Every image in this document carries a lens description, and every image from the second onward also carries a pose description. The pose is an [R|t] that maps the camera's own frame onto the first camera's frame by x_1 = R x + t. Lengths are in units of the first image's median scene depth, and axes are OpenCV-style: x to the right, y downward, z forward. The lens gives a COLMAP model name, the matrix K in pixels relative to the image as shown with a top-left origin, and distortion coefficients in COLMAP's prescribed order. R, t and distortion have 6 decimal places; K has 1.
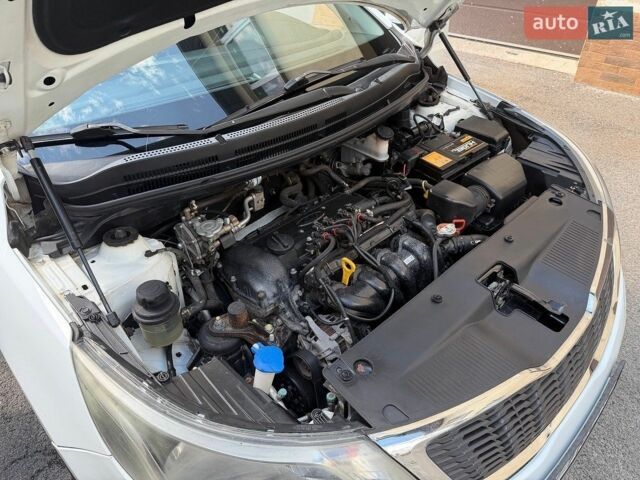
lens RADIAL K [[443.0, 0, 317.8], [0, 443.0, 241.6], [0, 0, 1]] dist [0.042641, -0.054016]
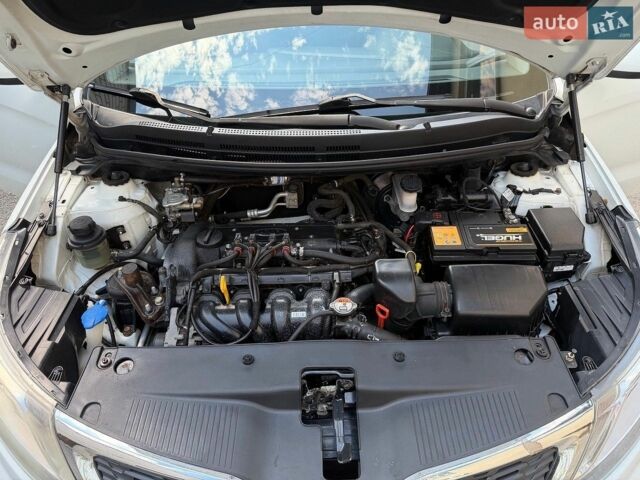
lens RADIAL K [[443.0, 0, 318.4], [0, 443.0, 237.7], [0, 0, 1]] dist [0.042641, -0.054016]
pose [[0.733638, 0.428049, -0.527777, 0.535093], [-0.410910, 0.898029, 0.157152, -0.215941], [0.541228, 0.101577, 0.834718, 0.190998]]
